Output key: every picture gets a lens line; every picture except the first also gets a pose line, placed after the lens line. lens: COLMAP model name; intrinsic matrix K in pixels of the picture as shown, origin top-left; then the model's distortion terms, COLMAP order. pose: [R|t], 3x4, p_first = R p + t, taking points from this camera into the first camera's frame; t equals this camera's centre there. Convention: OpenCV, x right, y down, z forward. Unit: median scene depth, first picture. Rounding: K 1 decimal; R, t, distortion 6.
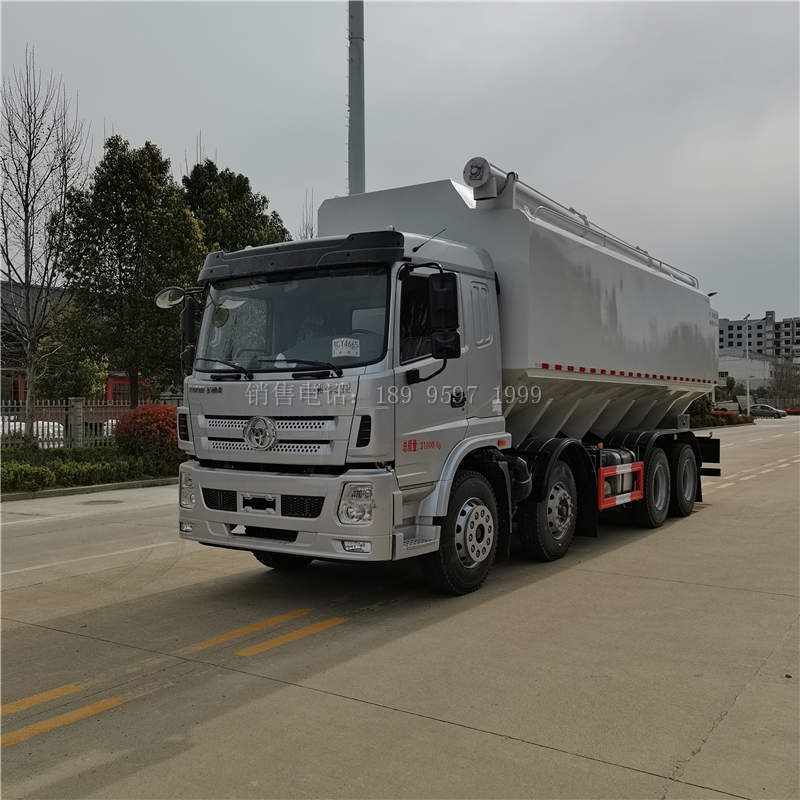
lens RADIAL K [[834.5, 0, 398.8], [0, 834.5, 399.6], [0, 0, 1]] dist [0.016898, 0.000000]
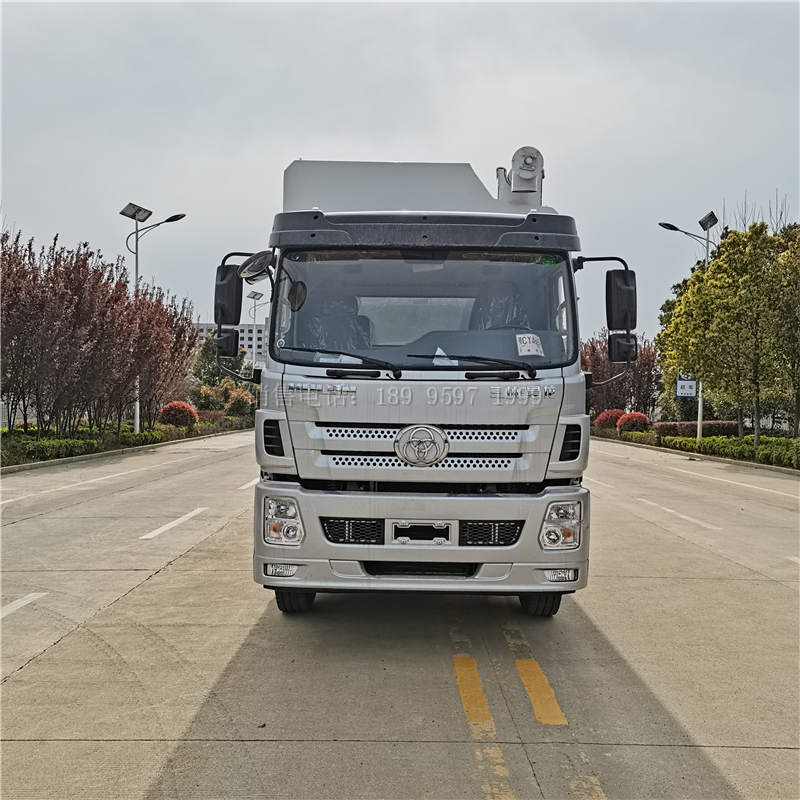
lens RADIAL K [[834.5, 0, 399.5], [0, 834.5, 402.5], [0, 0, 1]] dist [0.016898, 0.000000]
pose [[0.839275, 0.014562, 0.543512, -0.639172], [-0.018156, 0.999834, 0.001248, -0.001900], [-0.543404, -0.010915, 0.839401, 0.345301]]
